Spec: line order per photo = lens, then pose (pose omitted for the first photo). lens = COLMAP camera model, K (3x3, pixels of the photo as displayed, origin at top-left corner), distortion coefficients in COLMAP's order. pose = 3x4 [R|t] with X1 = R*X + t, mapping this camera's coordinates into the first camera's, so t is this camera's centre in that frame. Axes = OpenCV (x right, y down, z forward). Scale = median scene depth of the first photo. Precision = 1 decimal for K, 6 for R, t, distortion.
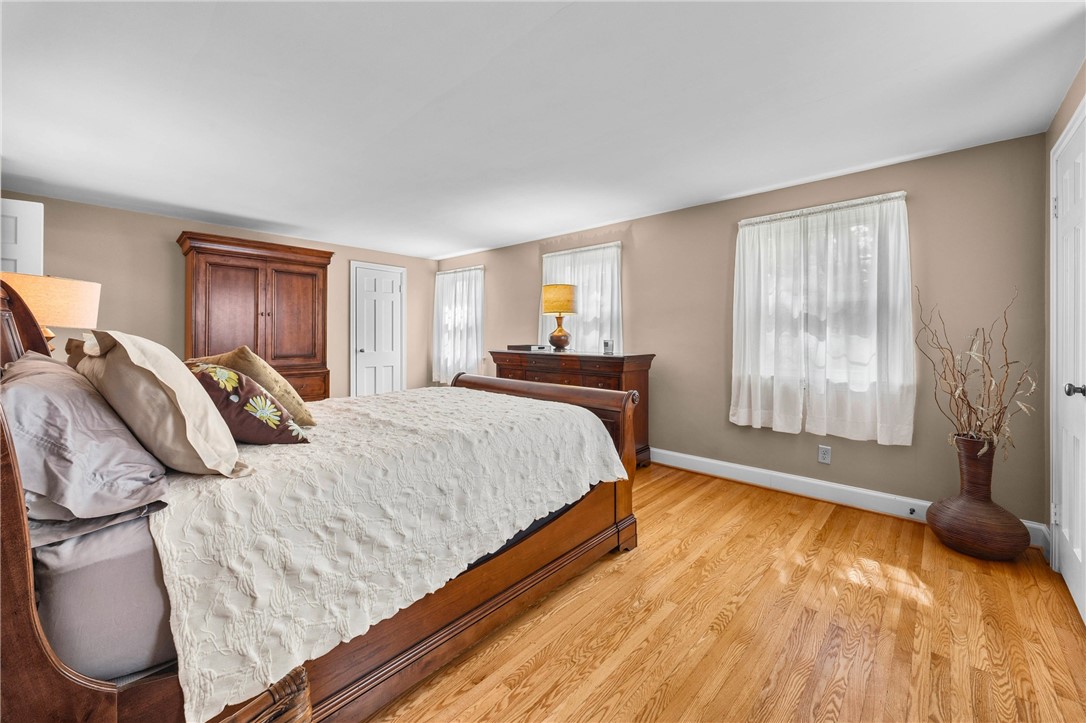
lens RADIAL K [[451.3, 0, 537.5], [0, 451.3, 337.8], [0, 0, 1]] dist [0.001988, -0.000161]
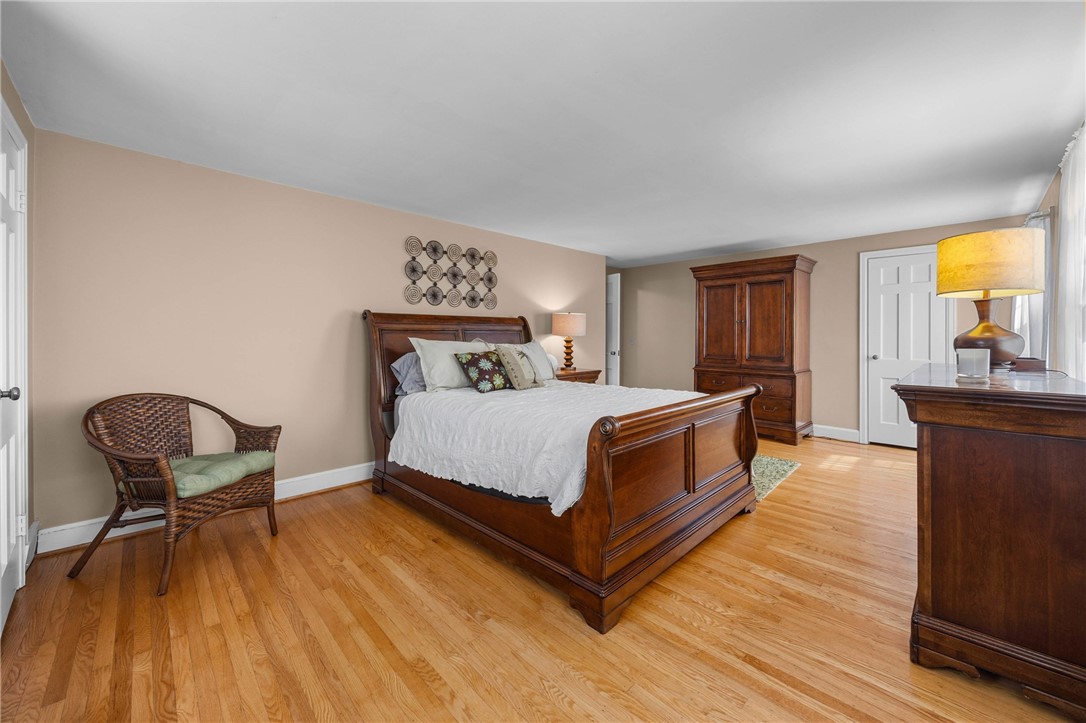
lens RADIAL K [[418.8, 0, 554.5], [0, 418.8, 342.4], [0, 0, 1]] dist [-0.013137, 0.000886]
pose [[-0.060034, 0.006287, -0.998177, 0.514729], [-0.005914, 0.999960, 0.006654, -0.001778], [0.998179, 0.006303, -0.059994, 0.563800]]
